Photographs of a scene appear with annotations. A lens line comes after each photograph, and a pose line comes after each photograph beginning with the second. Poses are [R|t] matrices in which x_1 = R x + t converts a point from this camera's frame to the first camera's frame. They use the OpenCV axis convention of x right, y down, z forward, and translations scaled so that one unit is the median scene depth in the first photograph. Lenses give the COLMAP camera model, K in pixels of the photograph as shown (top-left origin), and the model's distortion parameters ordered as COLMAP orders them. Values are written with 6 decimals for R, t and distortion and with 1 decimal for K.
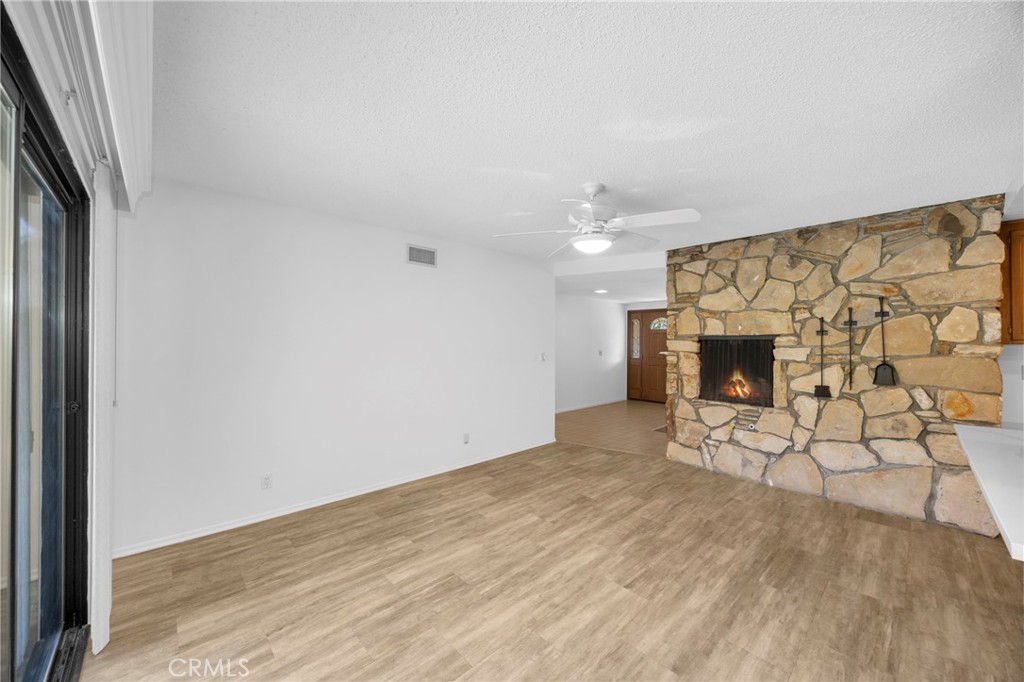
lens RADIAL K [[387.8, 0, 509.3], [0, 387.8, 332.9], [0, 0, 1]] dist [0.000934, -0.001077]
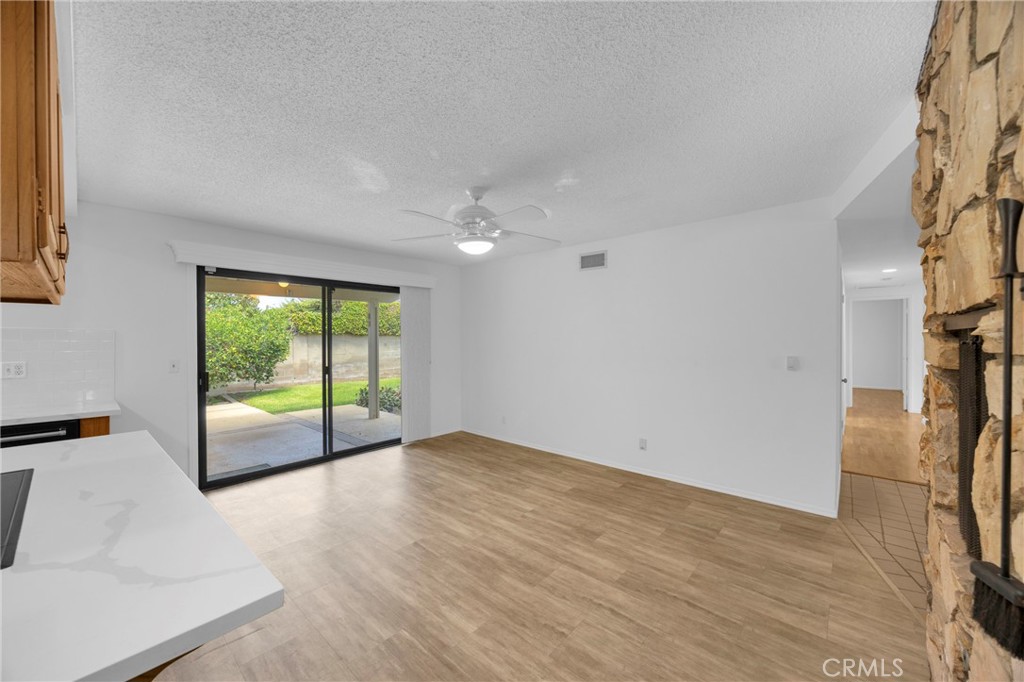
lens RADIAL K [[387.8, 0, 511.7], [0, 387.8, 342.7], [0, 0, 1]] dist [0.000934, -0.001077]
pose [[0.086595, 0.003367, -0.996238, 1.086077], [0.024851, 0.999676, 0.005539, 0.025227], [0.995934, -0.025237, 0.086484, 0.861999]]
